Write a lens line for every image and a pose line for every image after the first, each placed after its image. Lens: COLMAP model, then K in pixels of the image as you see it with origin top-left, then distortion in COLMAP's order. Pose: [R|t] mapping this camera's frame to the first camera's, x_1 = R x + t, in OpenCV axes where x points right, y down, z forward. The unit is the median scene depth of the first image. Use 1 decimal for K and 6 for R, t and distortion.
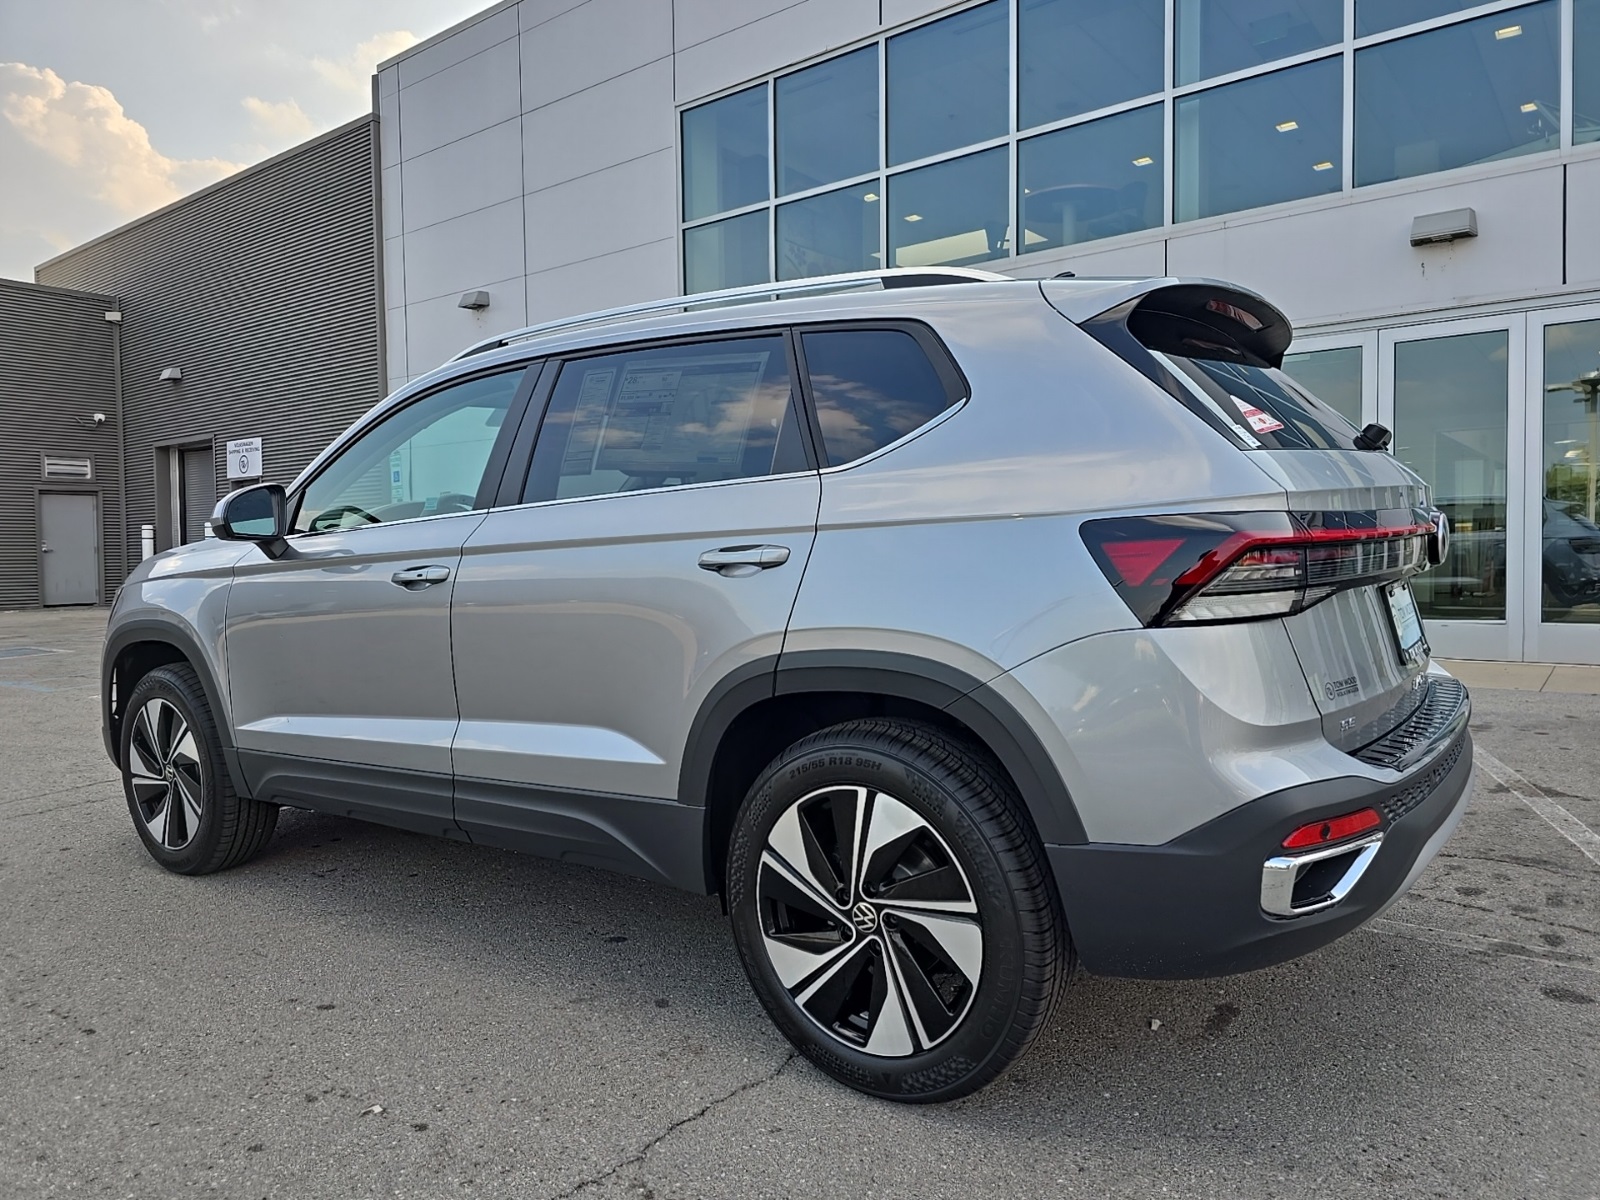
lens RADIAL K [[1082.5, 0, 800.0], [0, 1082.5, 587.8], [0, 0, 1]] dist [0.053033, -0.052403]
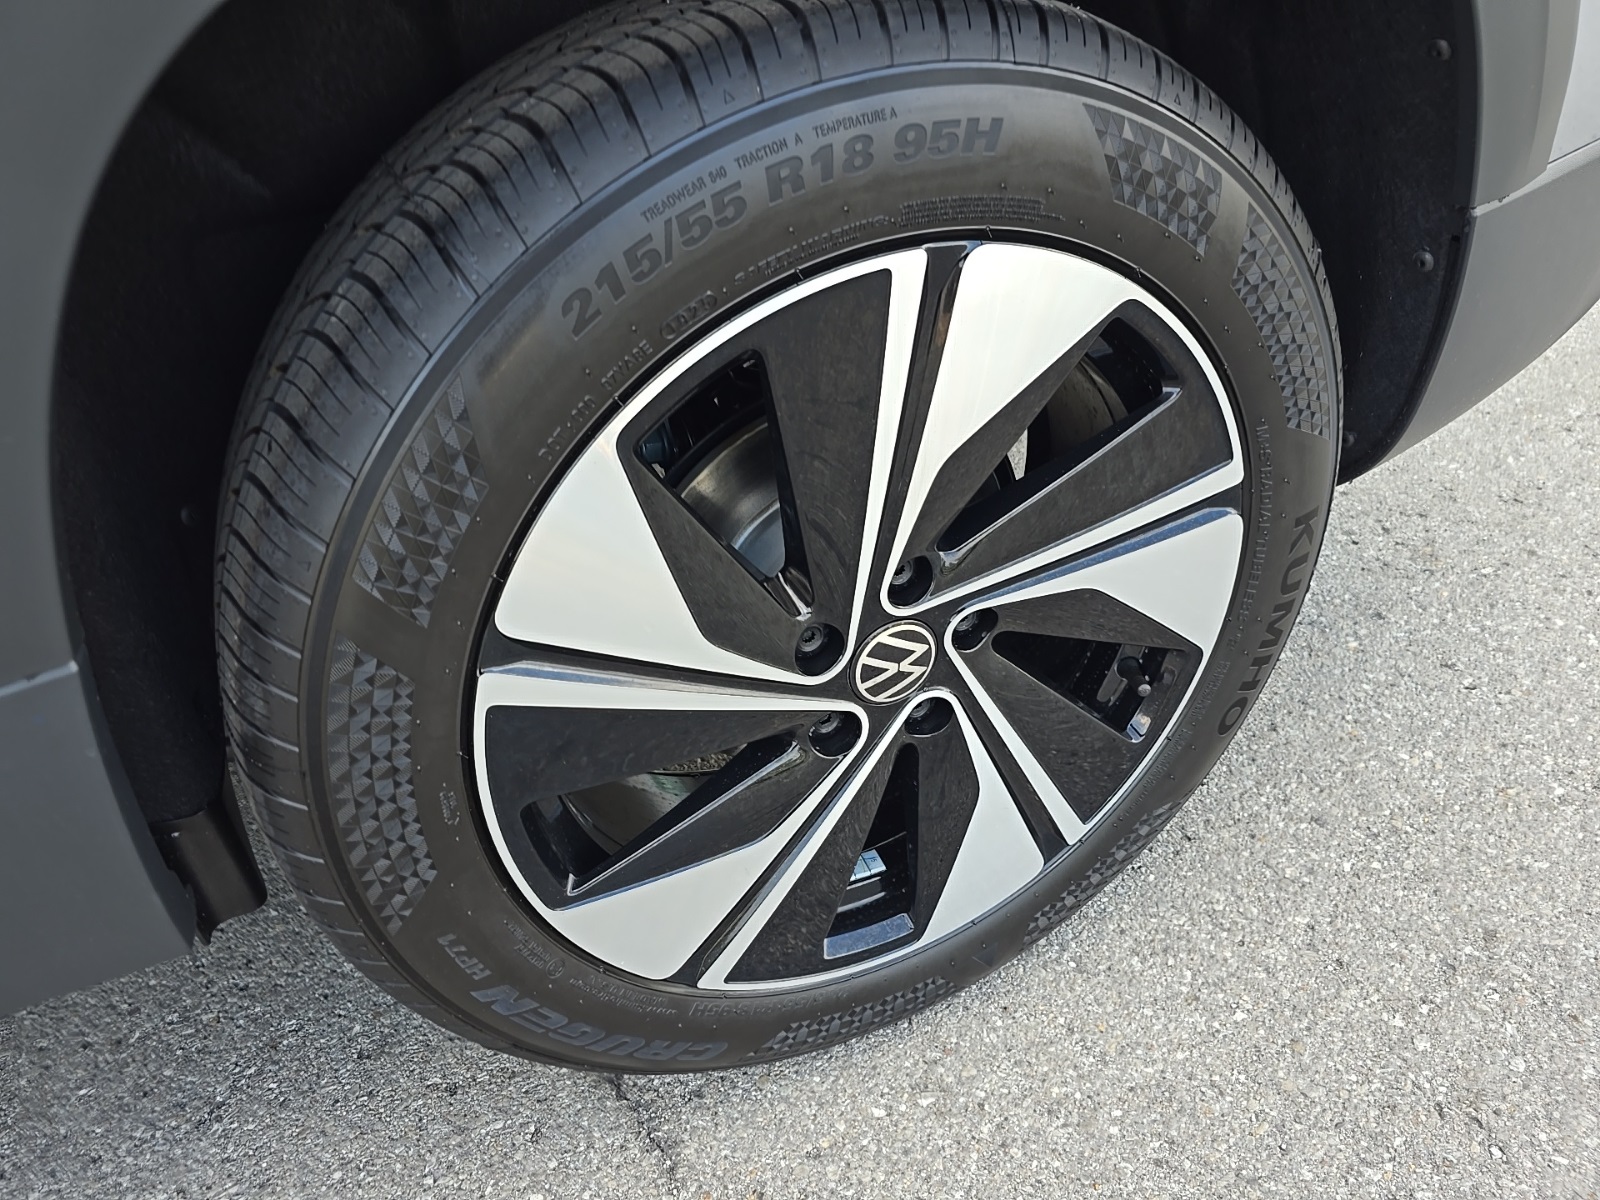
lens RADIAL K [[1082.5, 0, 800.0], [0, 1082.5, 587.8], [0, 0, 1]] dist [0.053033, -0.052403]
pose [[0.493660, -0.498906, 0.712315, -0.164132], [0.109283, 0.848173, 0.518323, 0.111022], [-0.862761, -0.178031, 0.473231, 0.842225]]
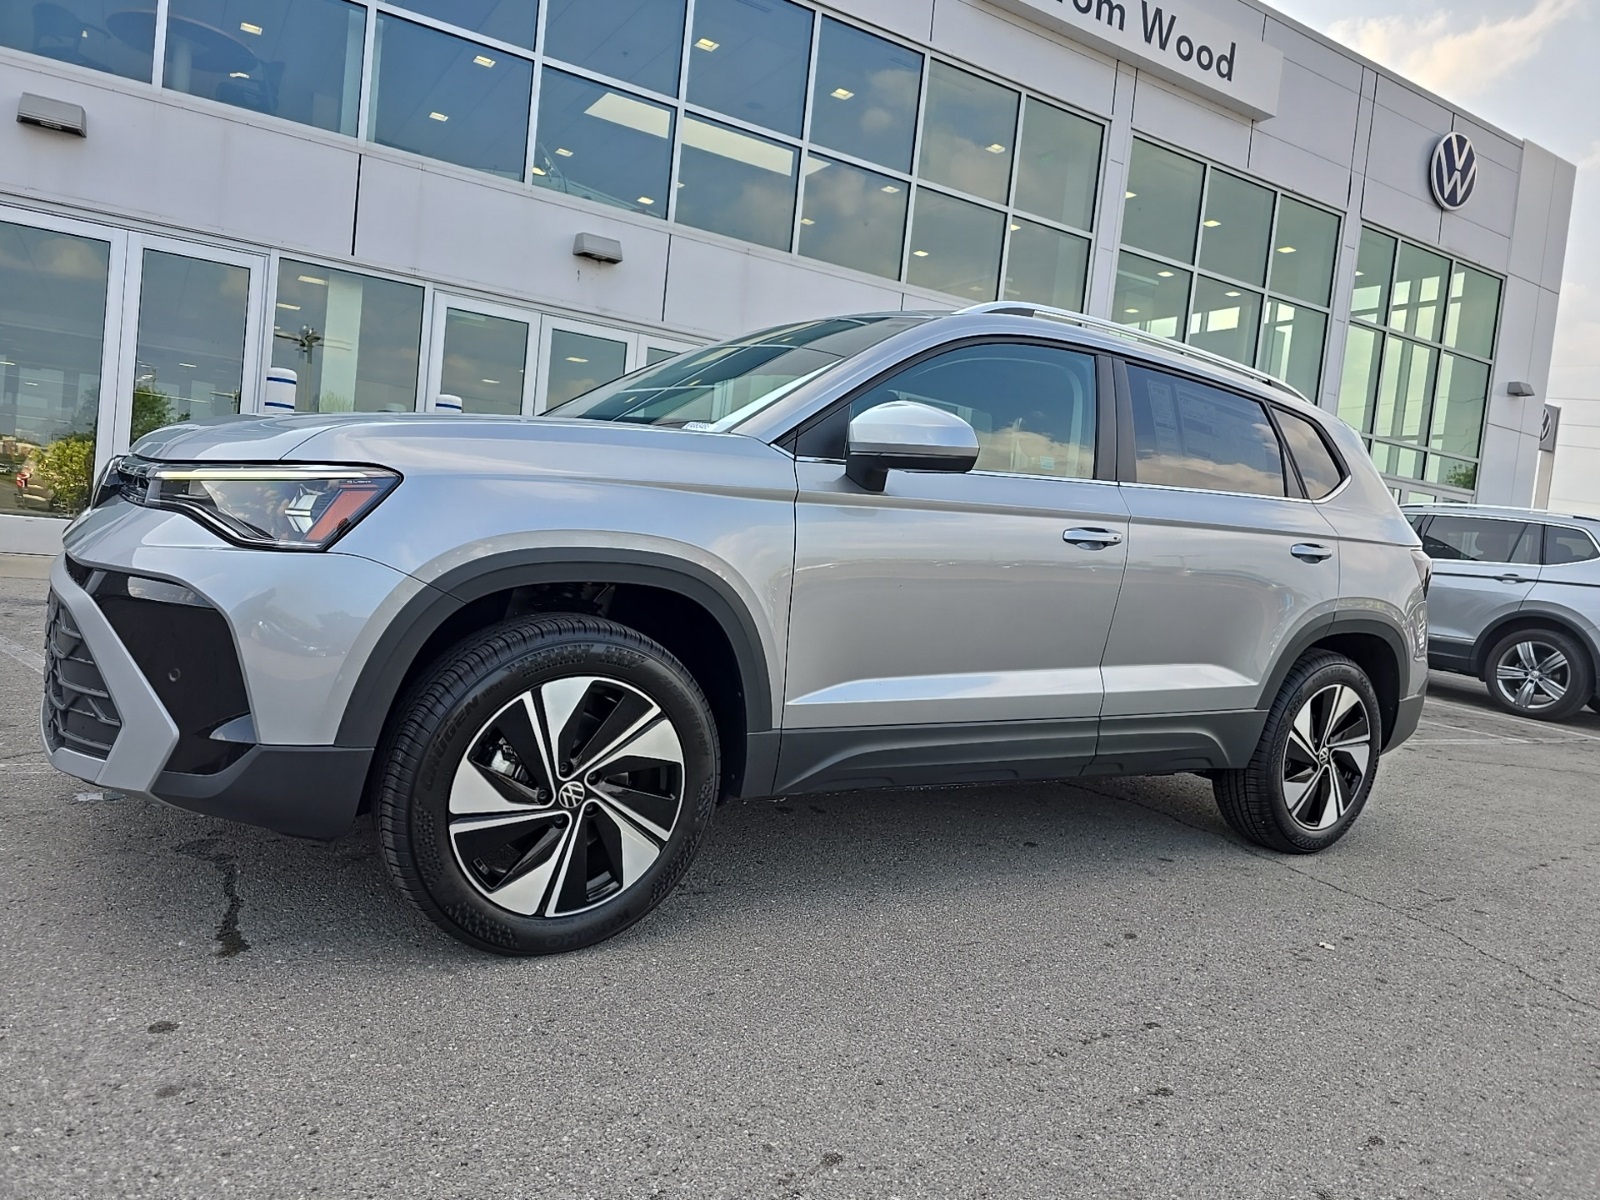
lens RADIAL K [[1082.5, 0, 800.0], [0, 1082.5, 587.8], [0, 0, 1]] dist [0.053033, -0.052403]
pose [[0.361362, 0.004869, 0.932413, -1.873666], [-0.077639, 0.996671, 0.024884, 0.044865], [-0.929188, -0.081384, 0.360537, 1.129888]]
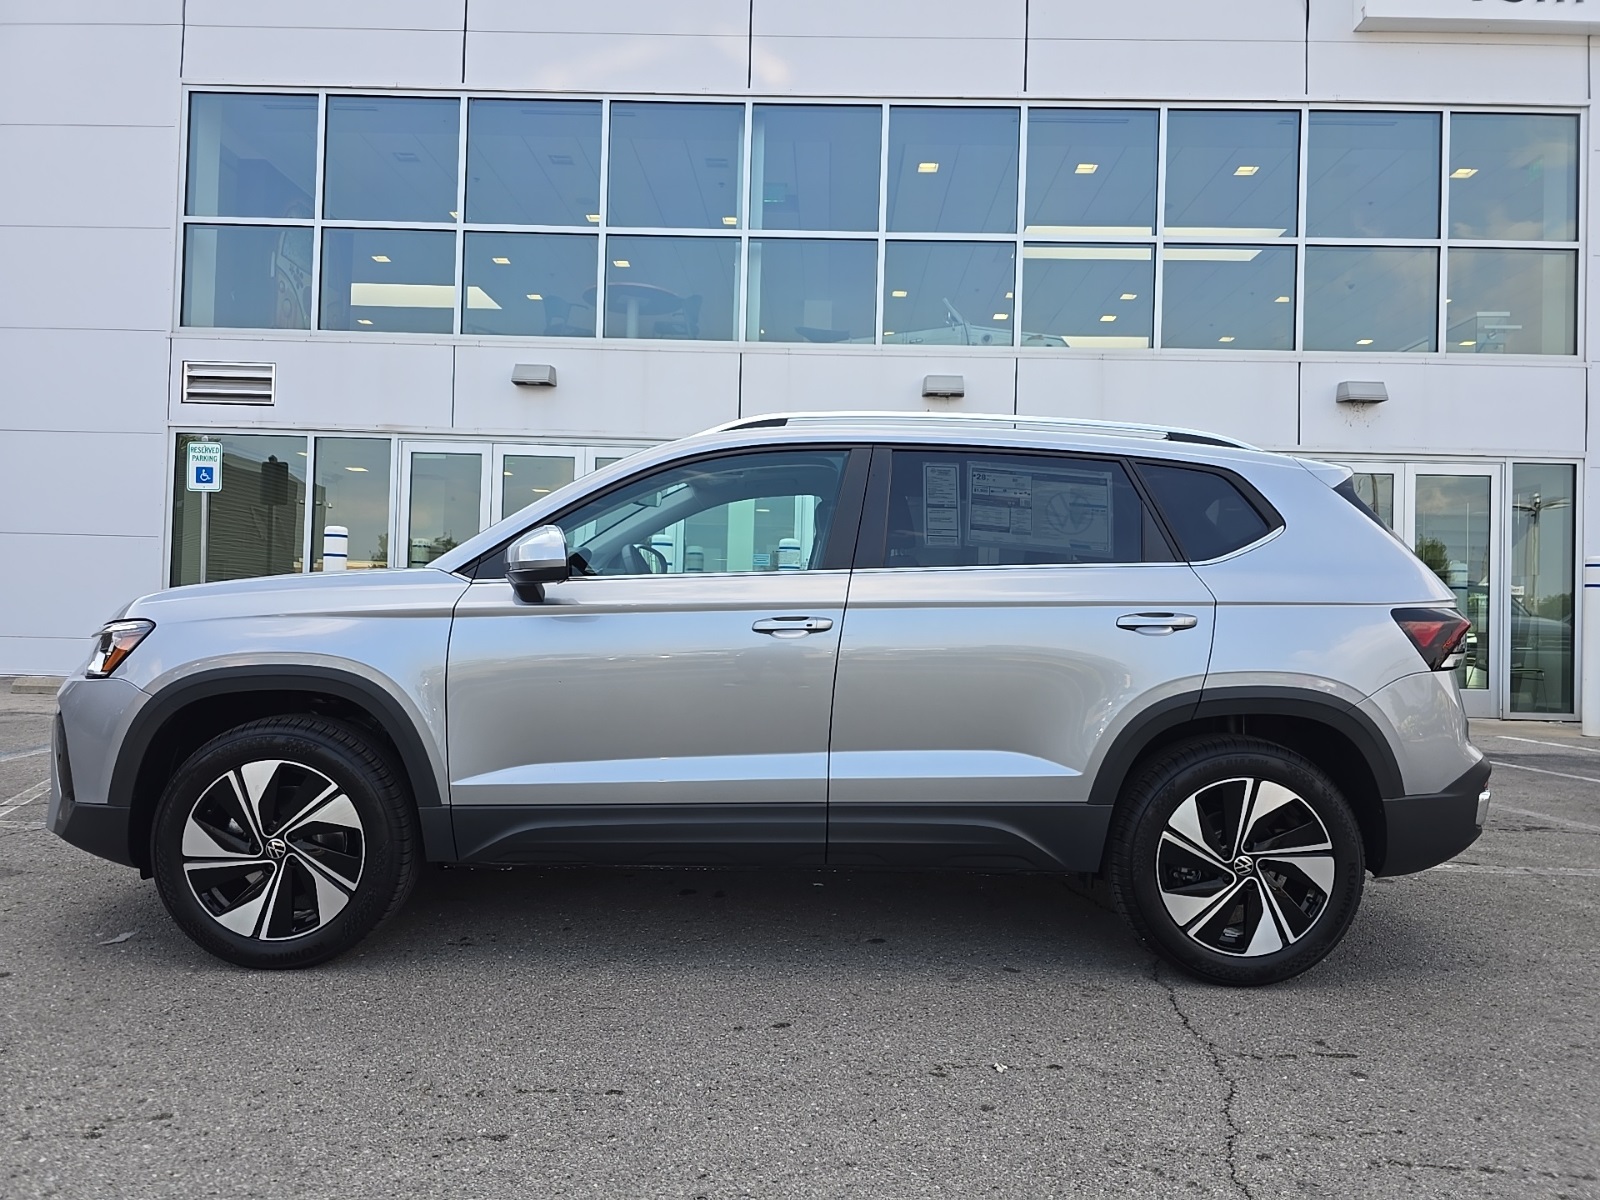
lens RADIAL K [[1066.1, 0, 800.0], [0, 1066.1, 600.0], [0, 0, 1]] dist [0.057077, -0.056795]
pose [[0.804068, 0.043154, 0.592969, -1.273297], [-0.017816, 0.998663, -0.048520, 0.019783], [-0.594270, 0.028449, 0.803762, 0.154633]]
